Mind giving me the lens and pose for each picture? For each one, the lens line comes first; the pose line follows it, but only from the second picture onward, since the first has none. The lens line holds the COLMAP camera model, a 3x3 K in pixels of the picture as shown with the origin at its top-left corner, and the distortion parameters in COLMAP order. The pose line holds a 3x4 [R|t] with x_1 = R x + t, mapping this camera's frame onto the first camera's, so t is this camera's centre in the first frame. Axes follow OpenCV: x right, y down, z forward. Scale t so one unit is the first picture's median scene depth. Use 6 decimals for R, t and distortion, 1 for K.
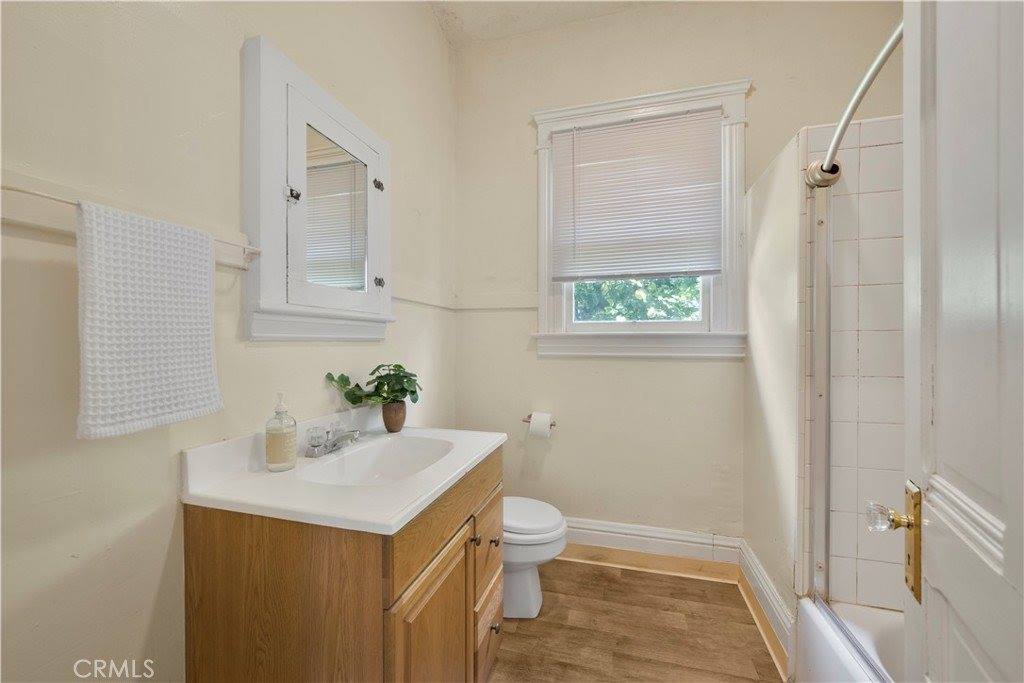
lens RADIAL K [[400.1, 0, 509.3], [0, 400.1, 343.5], [0, 0, 1]] dist [-0.011038, -0.000022]
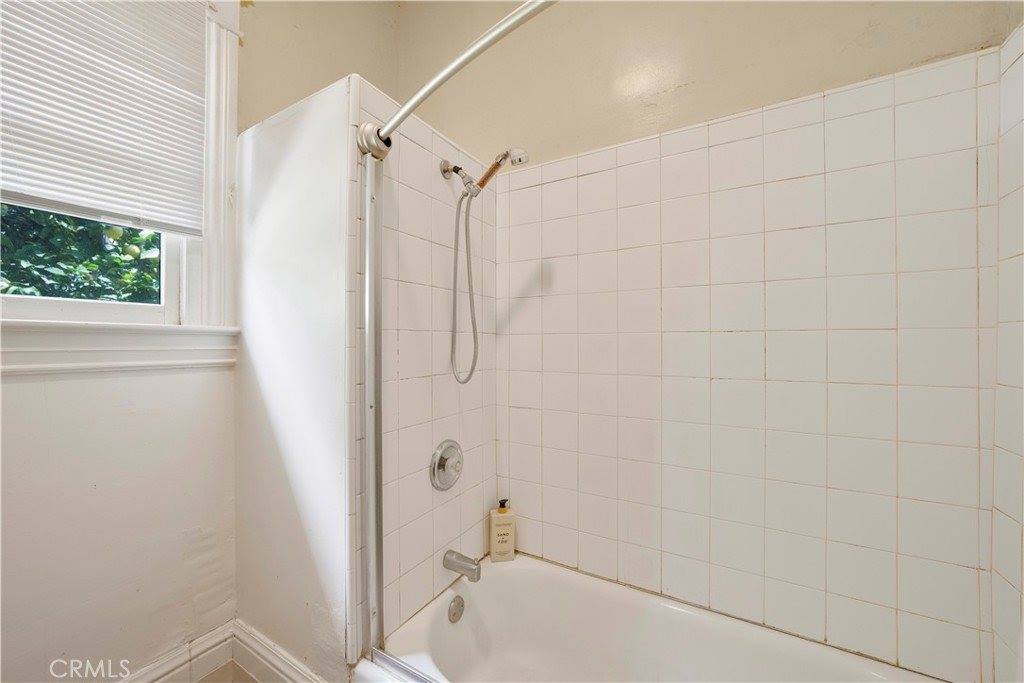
lens RADIAL K [[400.1, 0, 510.0], [0, 400.1, 341.8], [0, 0, 1]] dist [-0.011038, -0.000022]
pose [[0.266373, 0.002270, 0.963867, 0.037962], [0.000178, 0.999997, -0.002404, -0.001411], [-0.963870, 0.000812, 0.266372, 0.341022]]
